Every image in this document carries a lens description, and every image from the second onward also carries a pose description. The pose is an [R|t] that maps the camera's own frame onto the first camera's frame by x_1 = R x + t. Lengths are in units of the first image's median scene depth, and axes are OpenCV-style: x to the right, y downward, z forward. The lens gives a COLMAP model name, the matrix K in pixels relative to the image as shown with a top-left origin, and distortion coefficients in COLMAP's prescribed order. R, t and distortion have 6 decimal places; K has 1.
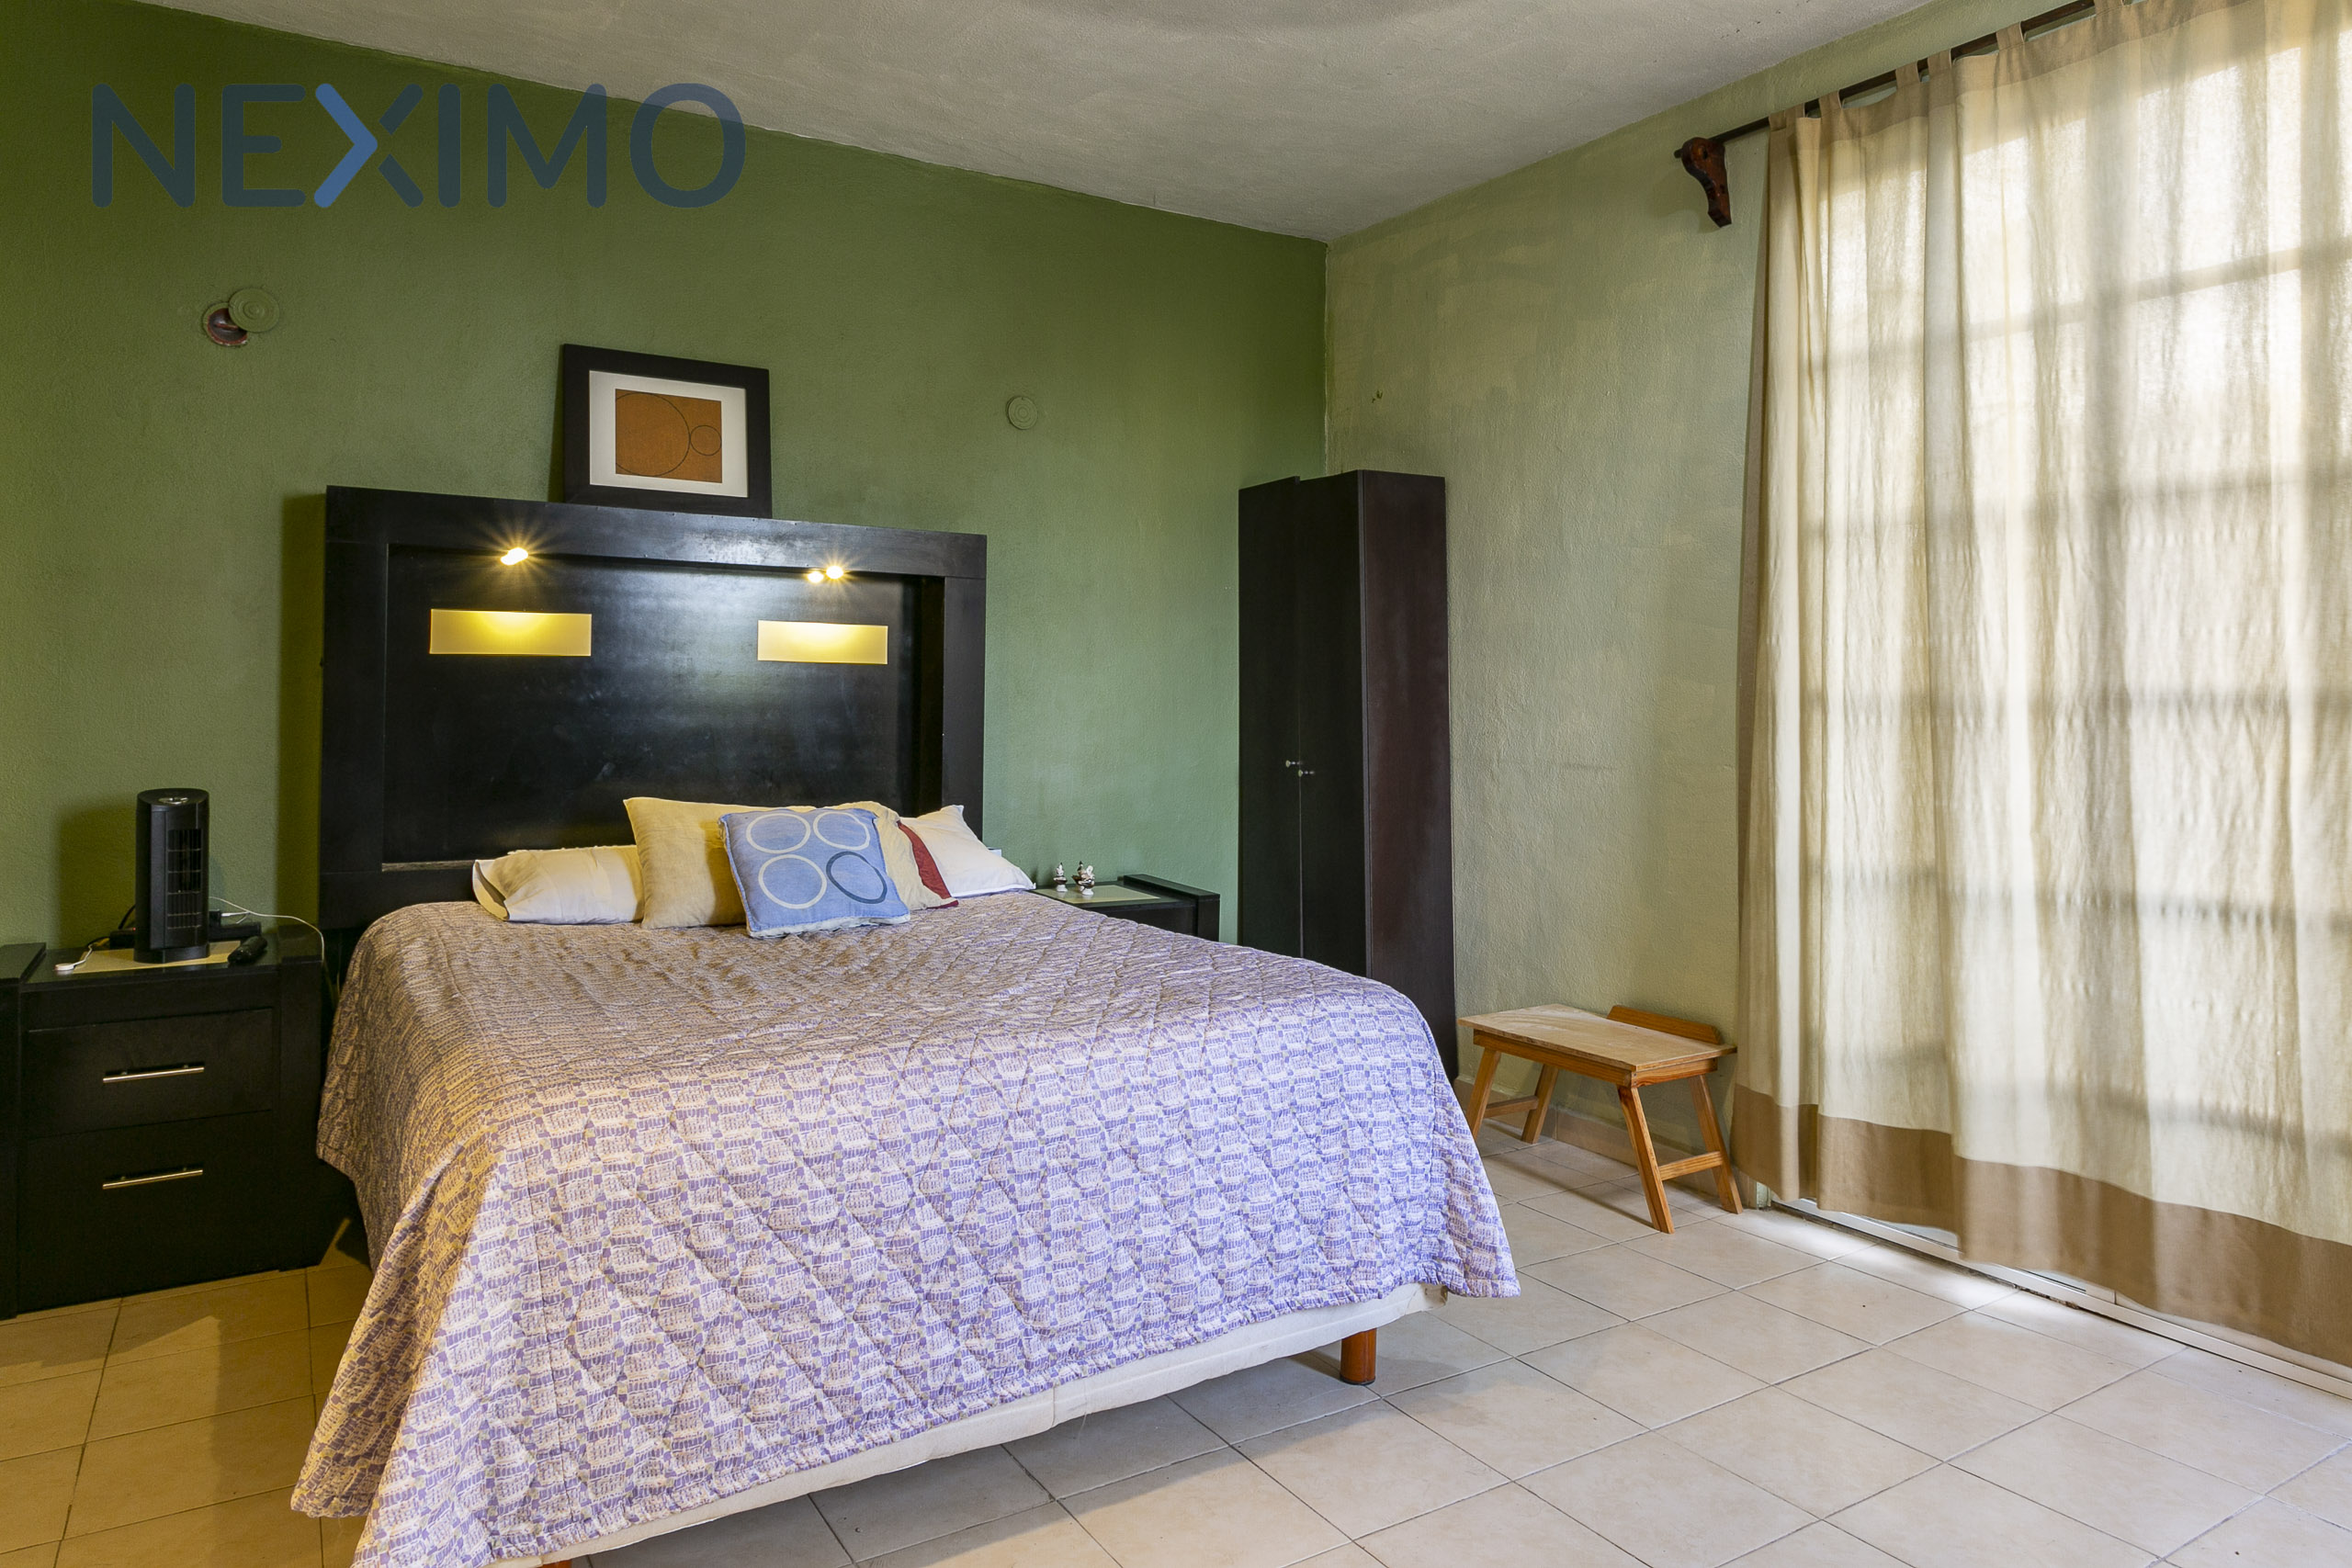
lens RADIAL K [[1477.9, 0, 1169.5], [0, 1477.9, 673.5], [0, 0, 1]] dist [-0.010157, 0.000209]
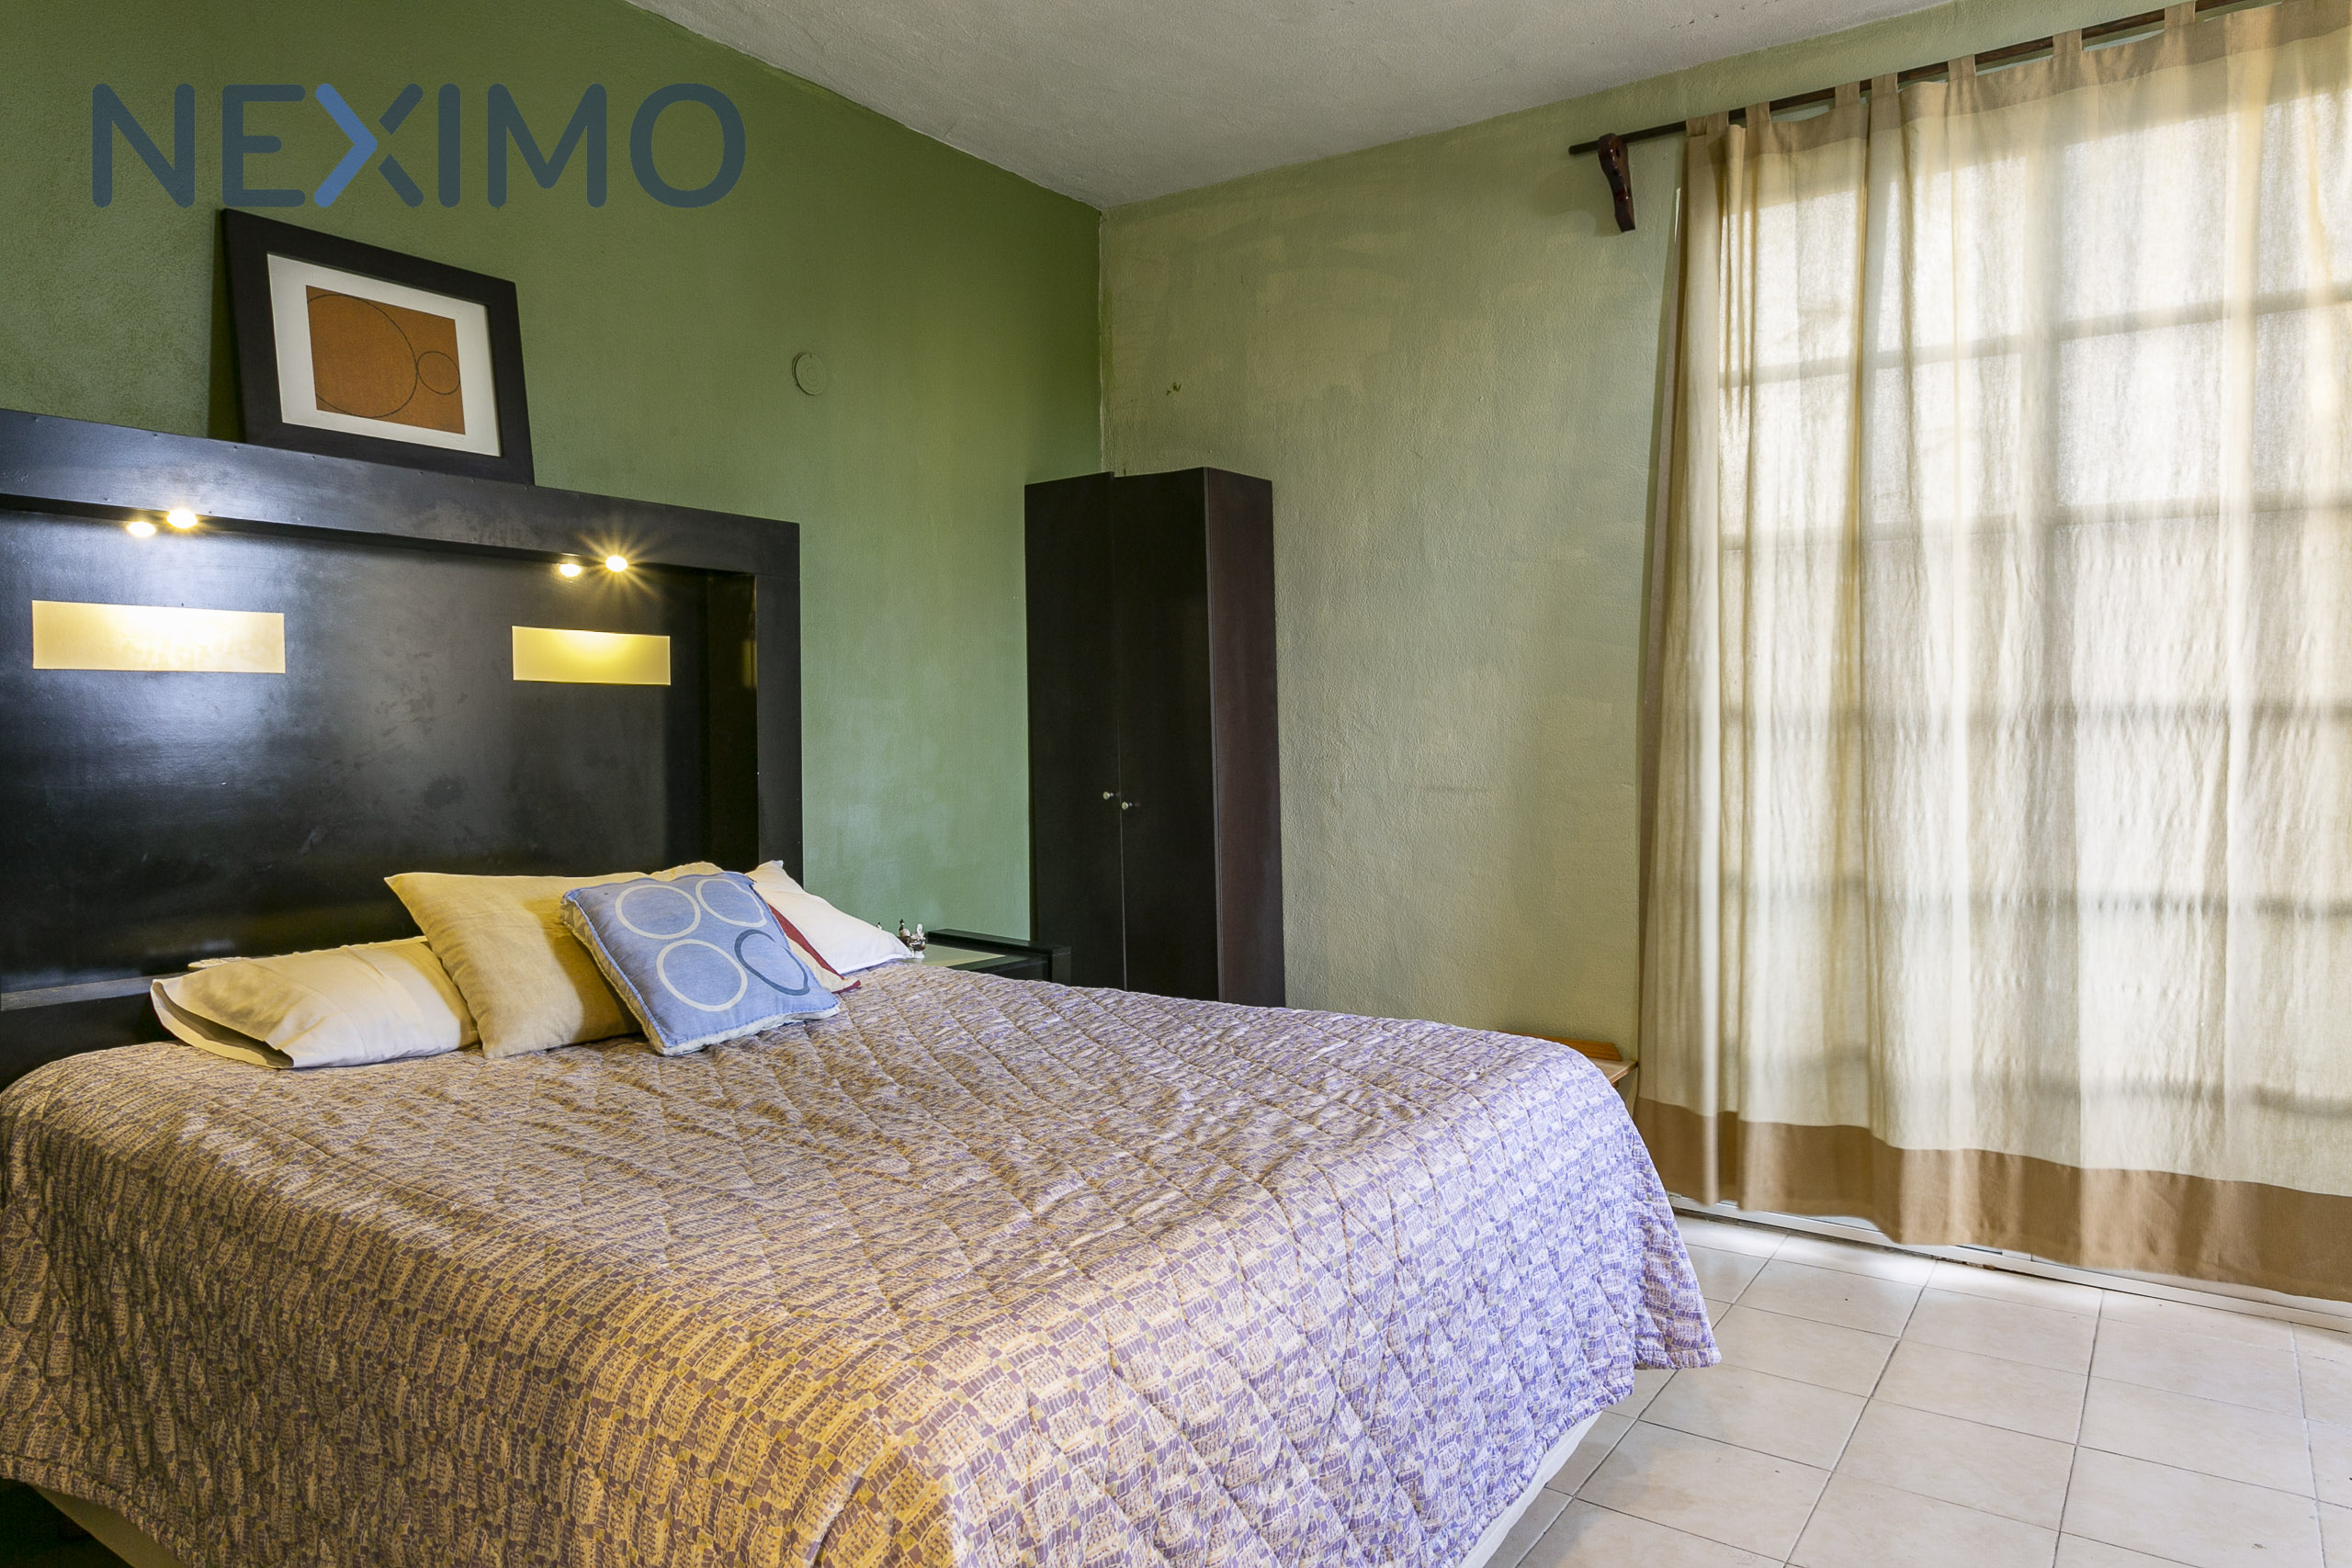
lens RADIAL K [[1477.9, 0, 1177.0], [0, 1477.9, 785.0], [0, 0, 1]] dist [-0.010157, 0.000209]
pose [[0.920003, -0.029018, 0.390836, -0.330880], [0.006464, 0.998243, 0.058901, 0.002963], [-0.391859, -0.051663, 0.918574, 0.232891]]
